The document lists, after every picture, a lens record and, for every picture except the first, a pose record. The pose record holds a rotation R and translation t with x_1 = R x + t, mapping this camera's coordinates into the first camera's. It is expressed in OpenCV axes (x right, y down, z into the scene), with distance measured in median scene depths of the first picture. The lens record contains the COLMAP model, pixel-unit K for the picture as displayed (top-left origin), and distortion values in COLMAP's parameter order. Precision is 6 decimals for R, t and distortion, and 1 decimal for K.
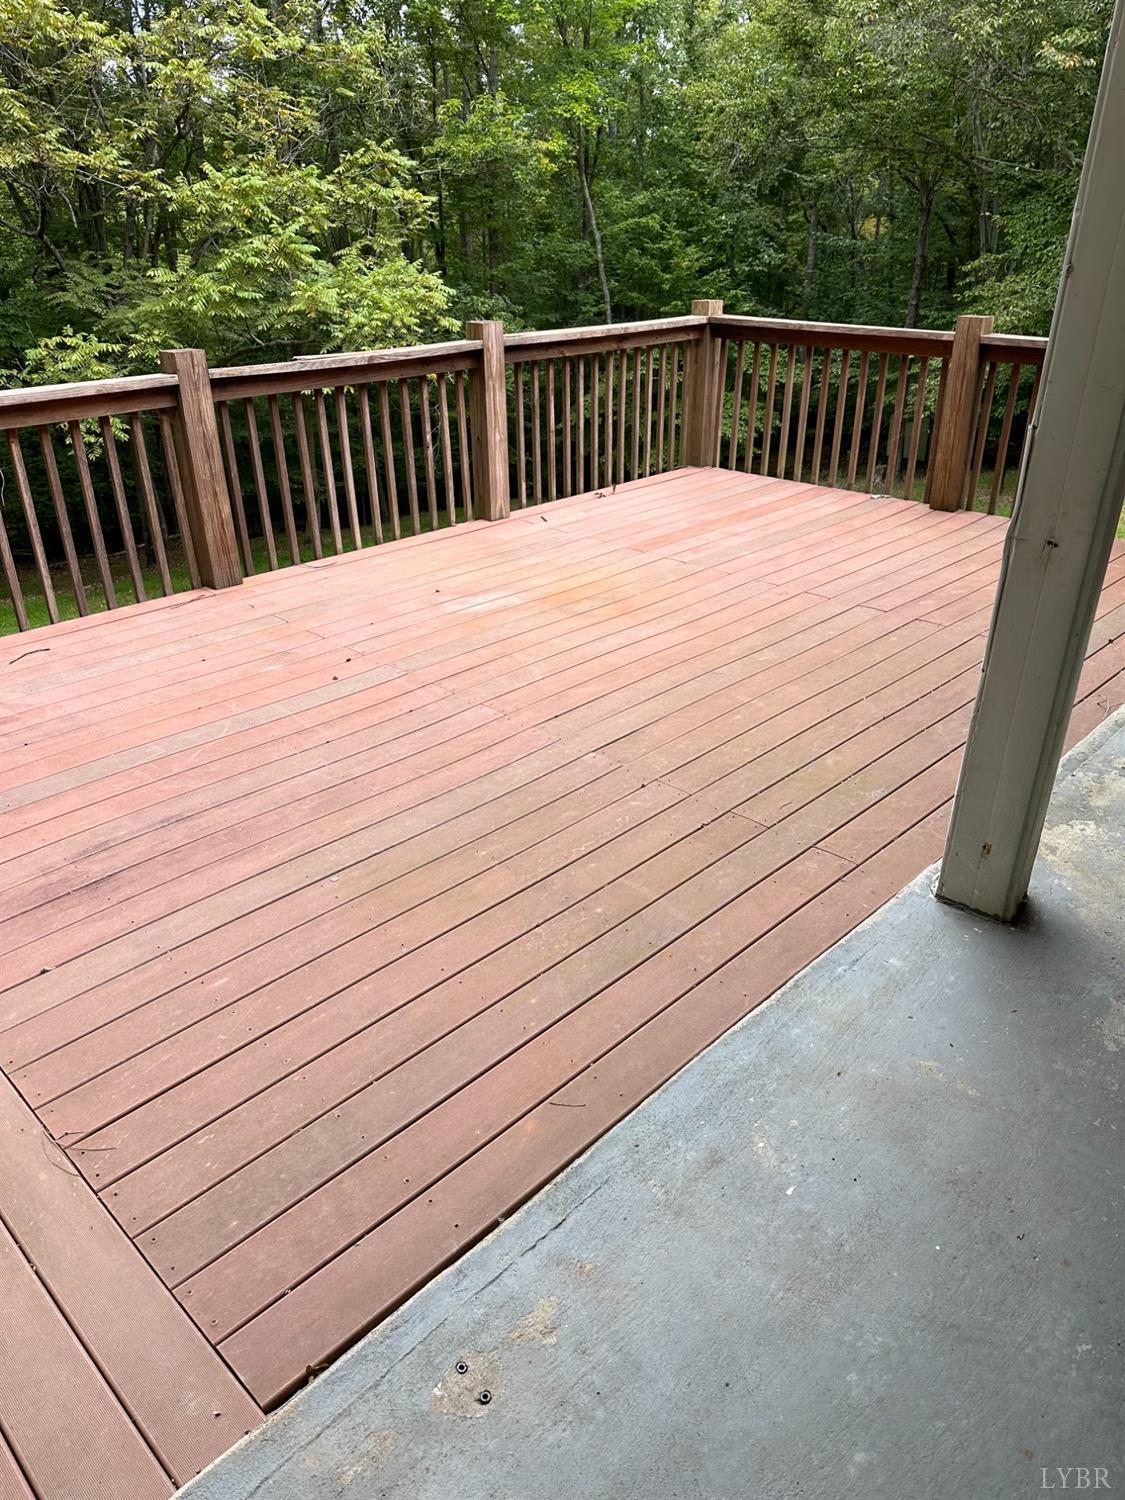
lens RADIAL K [[1057.6, 0, 555.4], [0, 1057.6, 753.3], [0, 0, 1]] dist [0.002867, -0.016165]
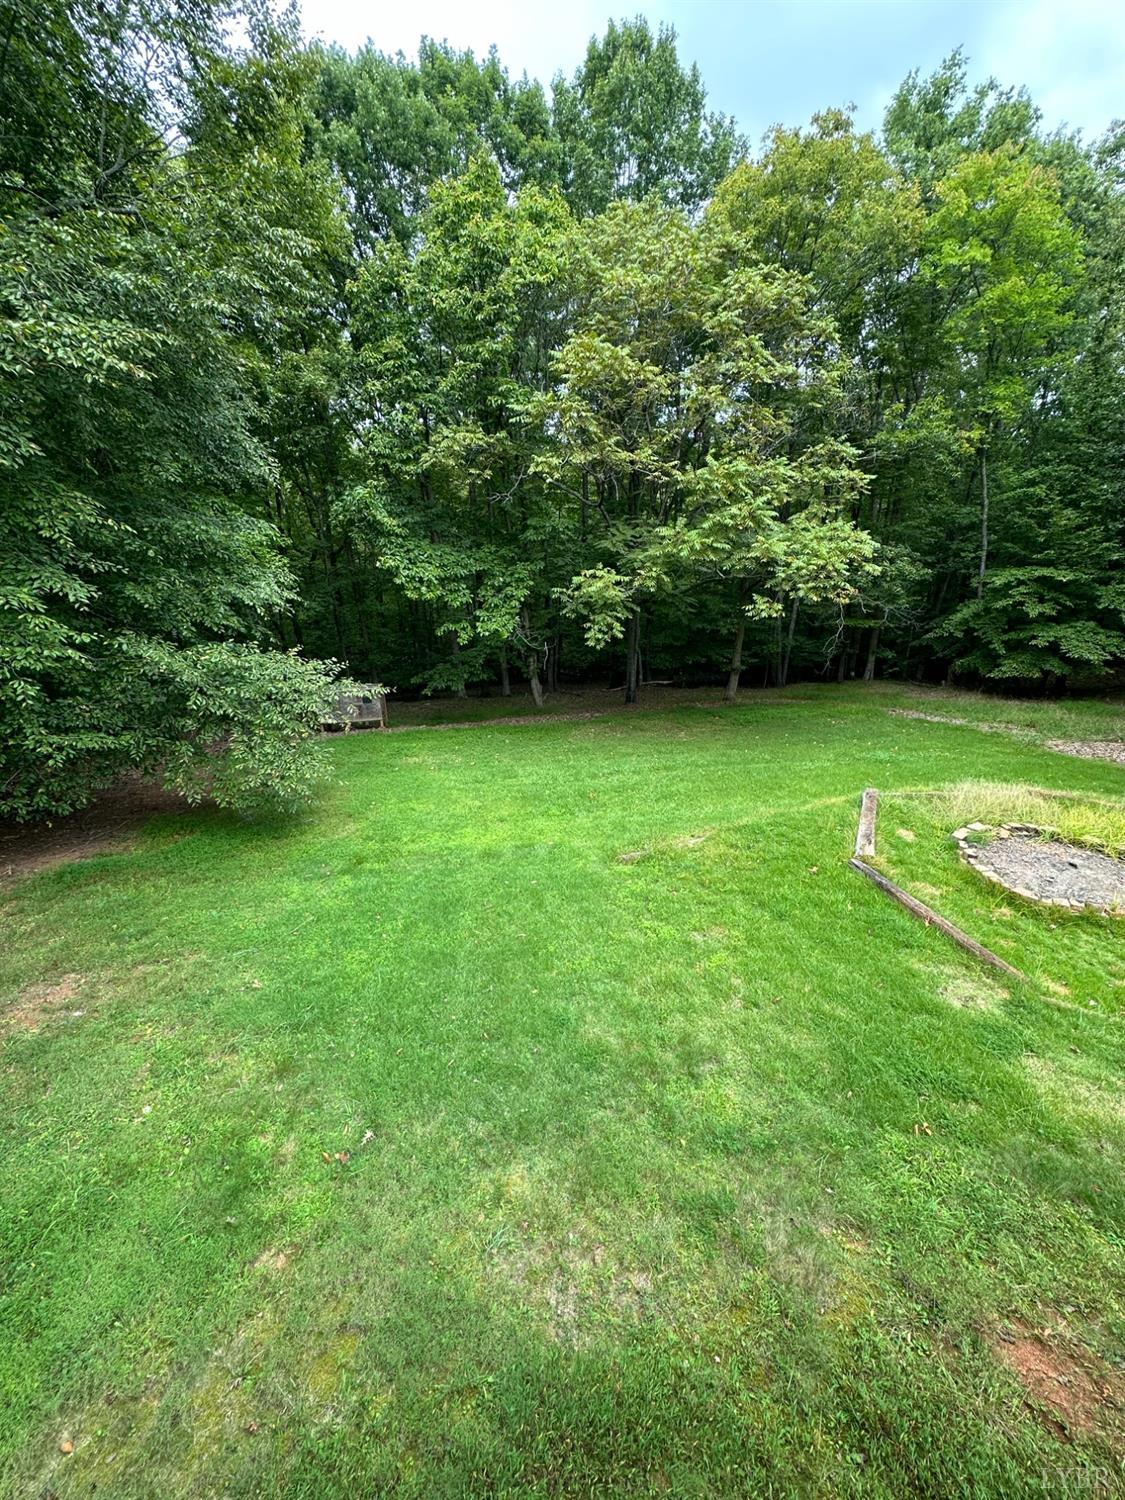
lens RADIAL K [[601.4, 0, 567.2], [0, 601.4, 743.3], [0, 0, 1]] dist [0.000927, -0.000311]
pose [[0.881568, 0.162172, -0.443326, -0.067558], [-0.196808, 0.979890, -0.032908, -0.100750], [0.429074, 0.116261, 0.895756, 0.208522]]
